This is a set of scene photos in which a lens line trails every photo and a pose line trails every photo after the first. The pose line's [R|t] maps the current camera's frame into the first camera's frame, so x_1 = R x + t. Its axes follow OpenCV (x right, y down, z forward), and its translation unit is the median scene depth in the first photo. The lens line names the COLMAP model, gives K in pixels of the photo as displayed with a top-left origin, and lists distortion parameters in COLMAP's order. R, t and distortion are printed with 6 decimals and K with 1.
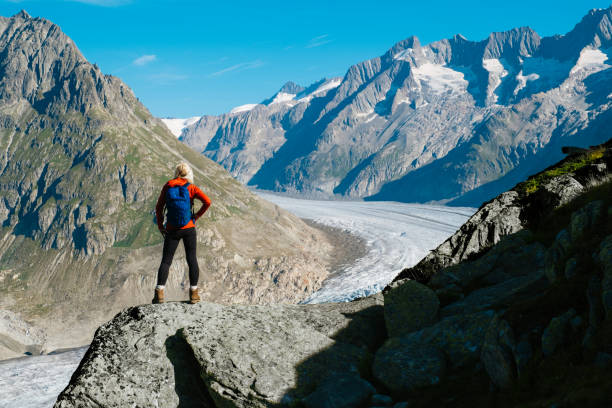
lens RADIAL K [[414.0, 0, 327.5], [0, 414.0, 305.9], [0, 0, 1]] dist [0.009708, 0.000293]
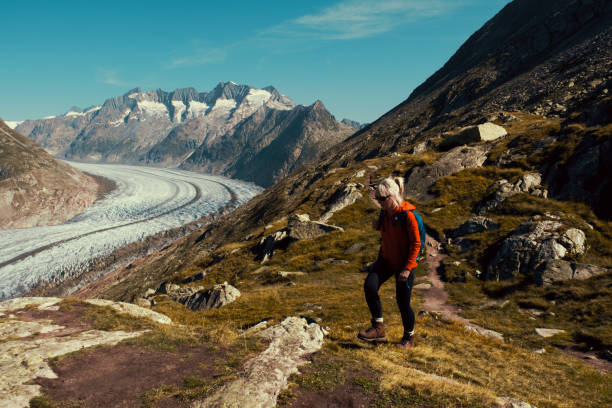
lens RADIAL K [[505.2, 0, 304.5], [0, 505.2, 211.5], [0, 0, 1]] dist [-0.026423, 0.010460]
pose [[0.922226, -0.012238, 0.386457, -0.010521], [-0.010610, 0.998322, 0.056932, -0.172707], [-0.386505, -0.056604, 0.920549, -1.716468]]
